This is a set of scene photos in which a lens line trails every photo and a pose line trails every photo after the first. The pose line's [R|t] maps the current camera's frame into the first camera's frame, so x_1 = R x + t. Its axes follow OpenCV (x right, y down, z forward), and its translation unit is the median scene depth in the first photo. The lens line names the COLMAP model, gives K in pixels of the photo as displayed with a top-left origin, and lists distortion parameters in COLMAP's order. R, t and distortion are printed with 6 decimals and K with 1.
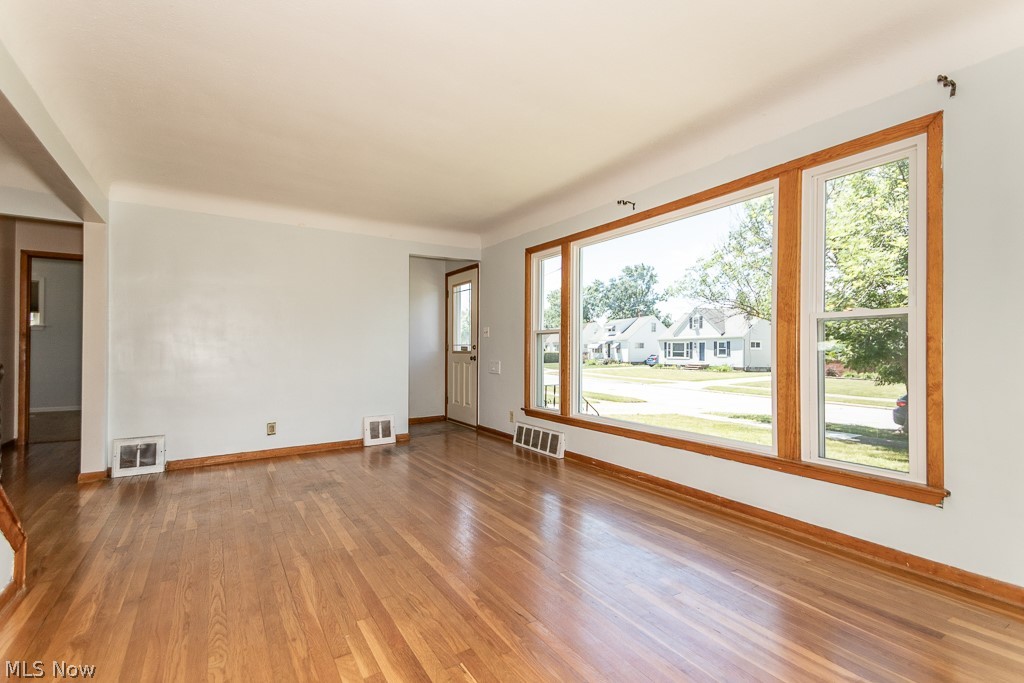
lens RADIAL K [[468.2, 0, 515.9], [0, 468.2, 348.1], [0, 0, 1]] dist [0.064907, -0.018239]
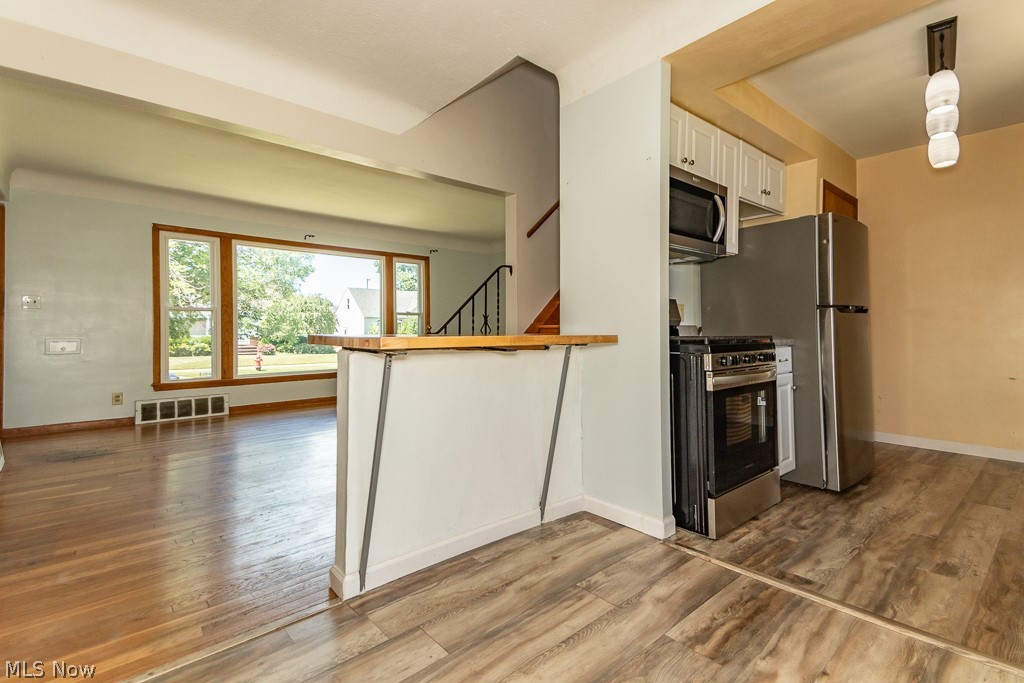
lens RADIAL K [[483.3, 0, 517.8], [0, 483.3, 332.7], [0, 0, 1]] dist [0.043914, -0.000542]
pose [[-0.152462, -0.010672, 0.988252, -1.553022], [-0.003275, 0.999942, 0.010293, 0.007631], [-0.988304, -0.001667, -0.152488, 0.541208]]
